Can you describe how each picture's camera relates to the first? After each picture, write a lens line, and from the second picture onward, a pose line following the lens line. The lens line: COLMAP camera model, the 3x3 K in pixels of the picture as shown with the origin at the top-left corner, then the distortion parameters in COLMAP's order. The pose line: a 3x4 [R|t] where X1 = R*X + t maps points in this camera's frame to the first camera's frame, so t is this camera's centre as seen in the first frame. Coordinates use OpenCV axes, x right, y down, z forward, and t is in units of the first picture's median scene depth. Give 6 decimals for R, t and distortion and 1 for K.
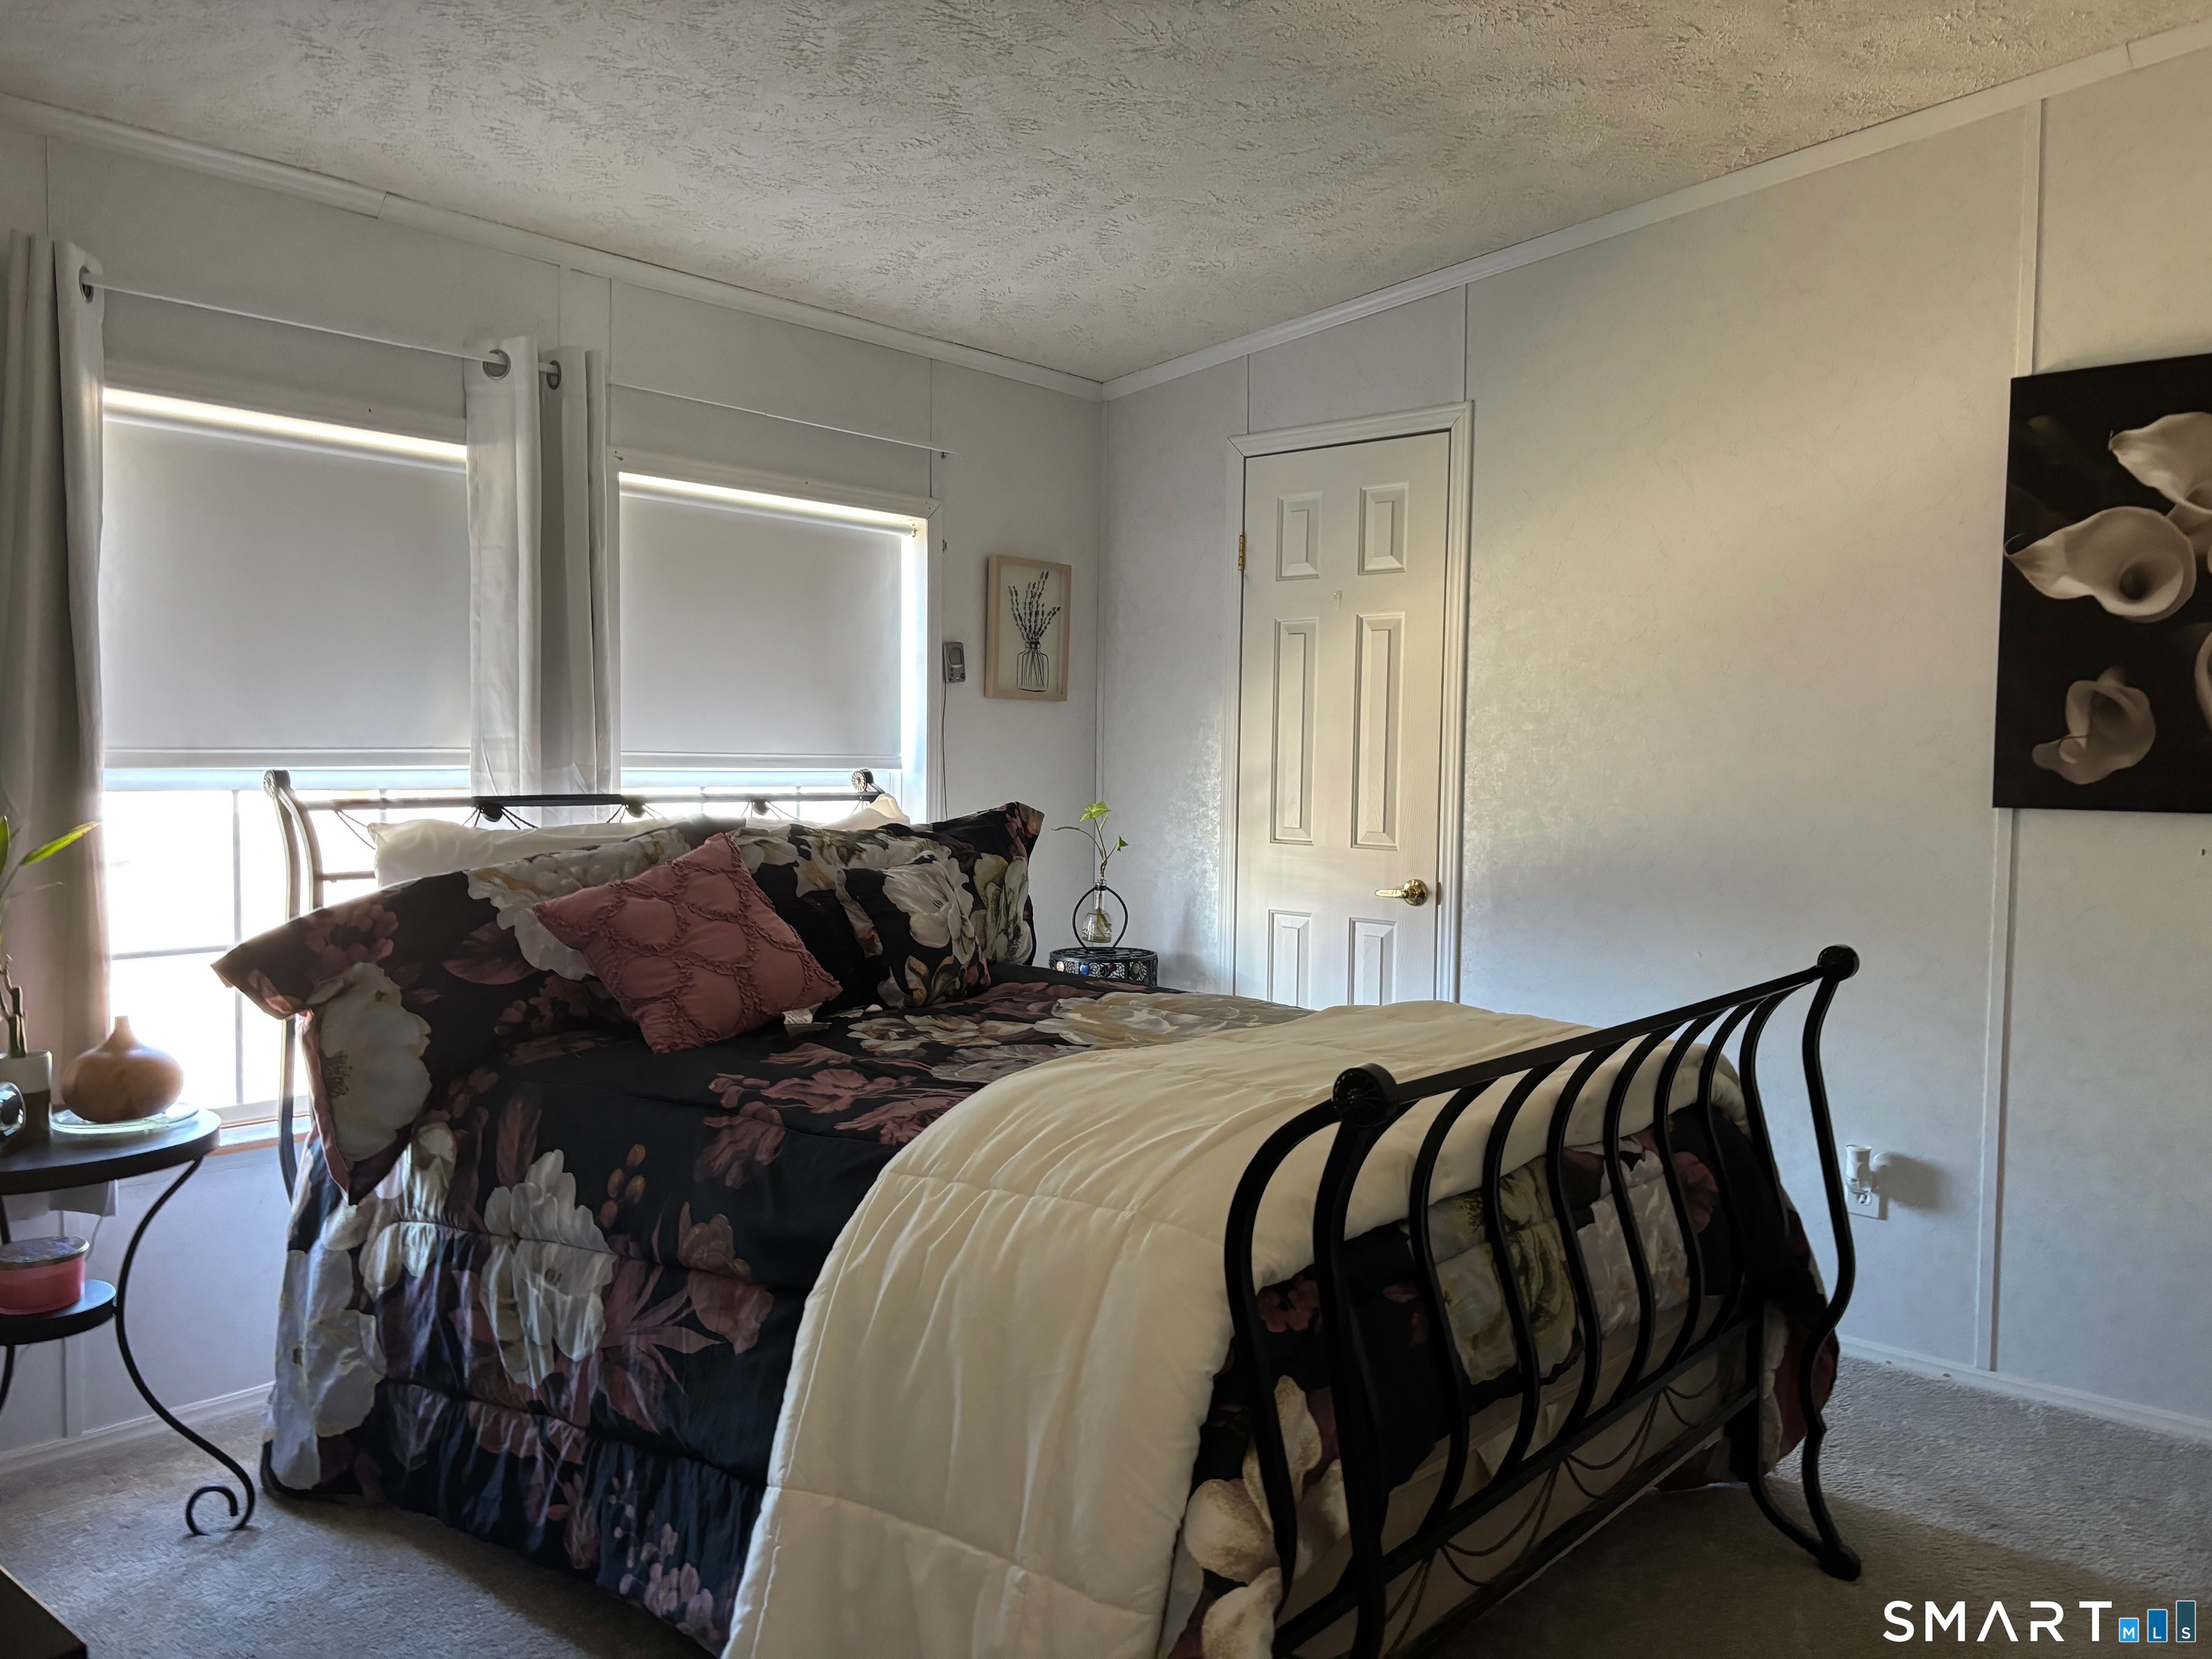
lens RADIAL K [[1664.5, 0, 1104.6], [0, 1664.5, 832.5], [0, 0, 1]] dist [0.037607, -0.015593]
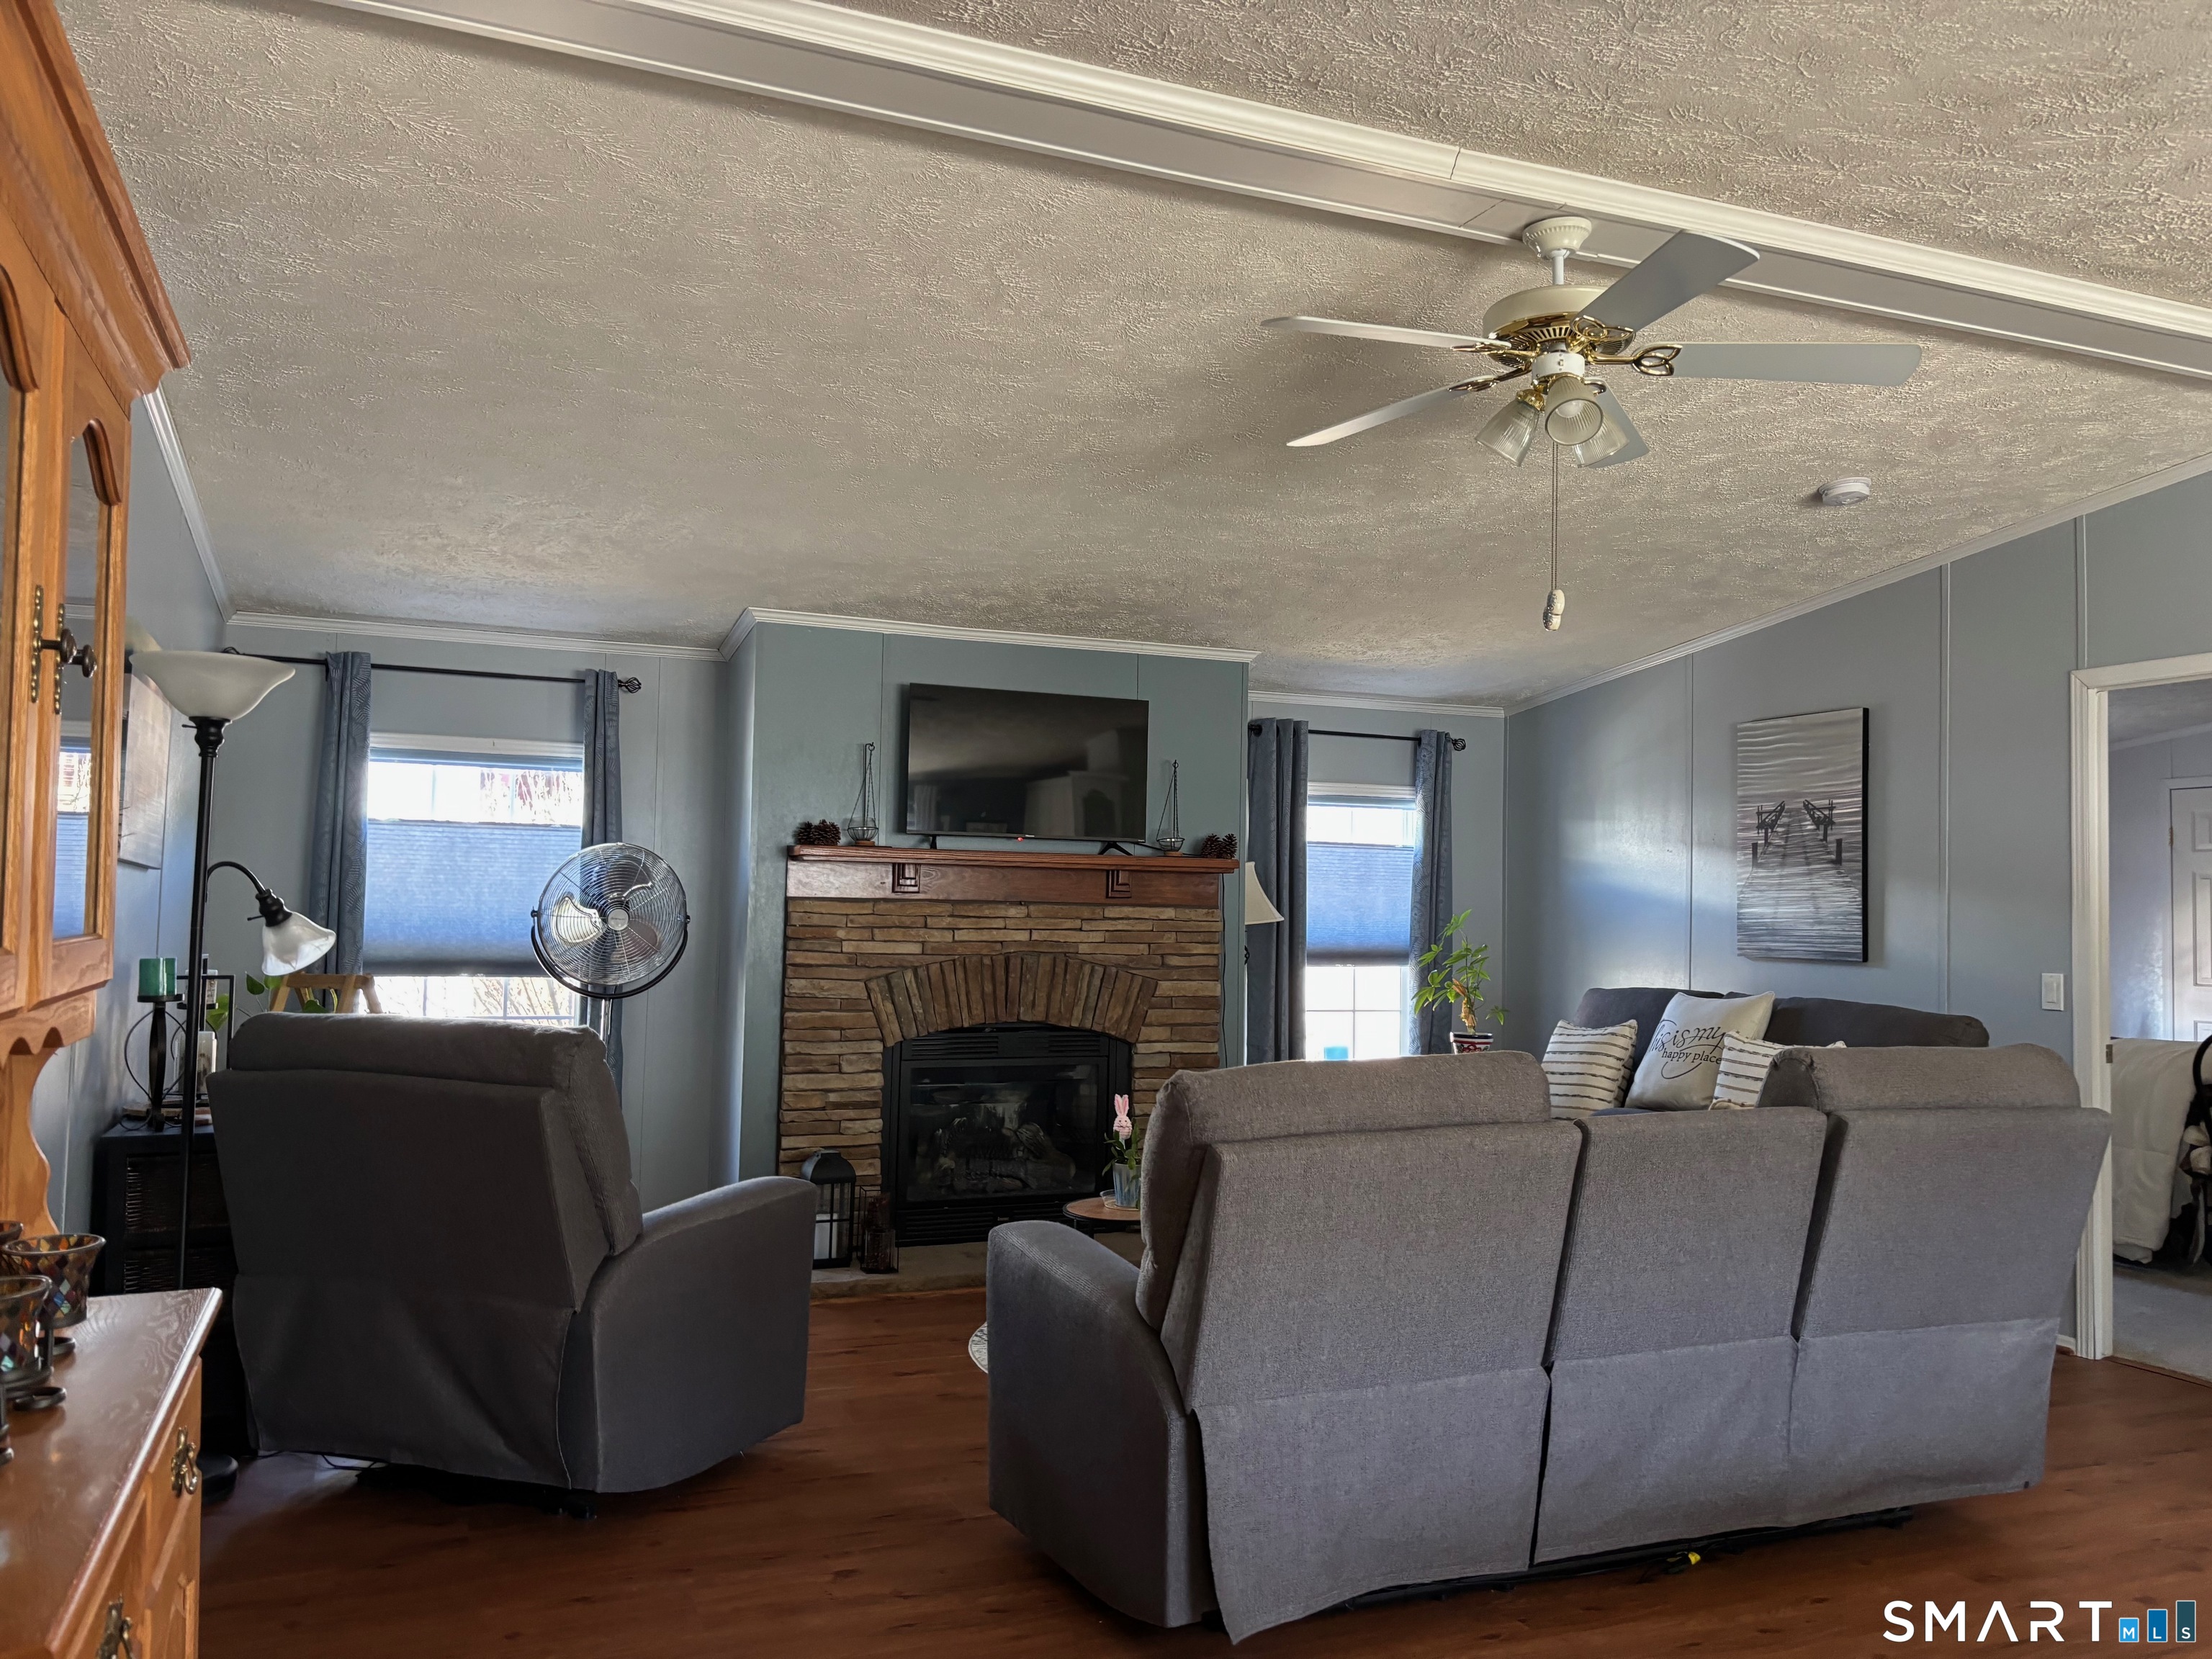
lens RADIAL K [[1664.5, 0, 1110.7], [0, 1664.5, 833.1], [0, 0, 1]] dist [0.037607, -0.015593]
pose [[0.894669, -0.025730, -0.445989, -0.152023], [-0.017910, 0.995471, -0.093359, 0.036071], [0.446371, 0.091513, 0.890156, -1.351543]]
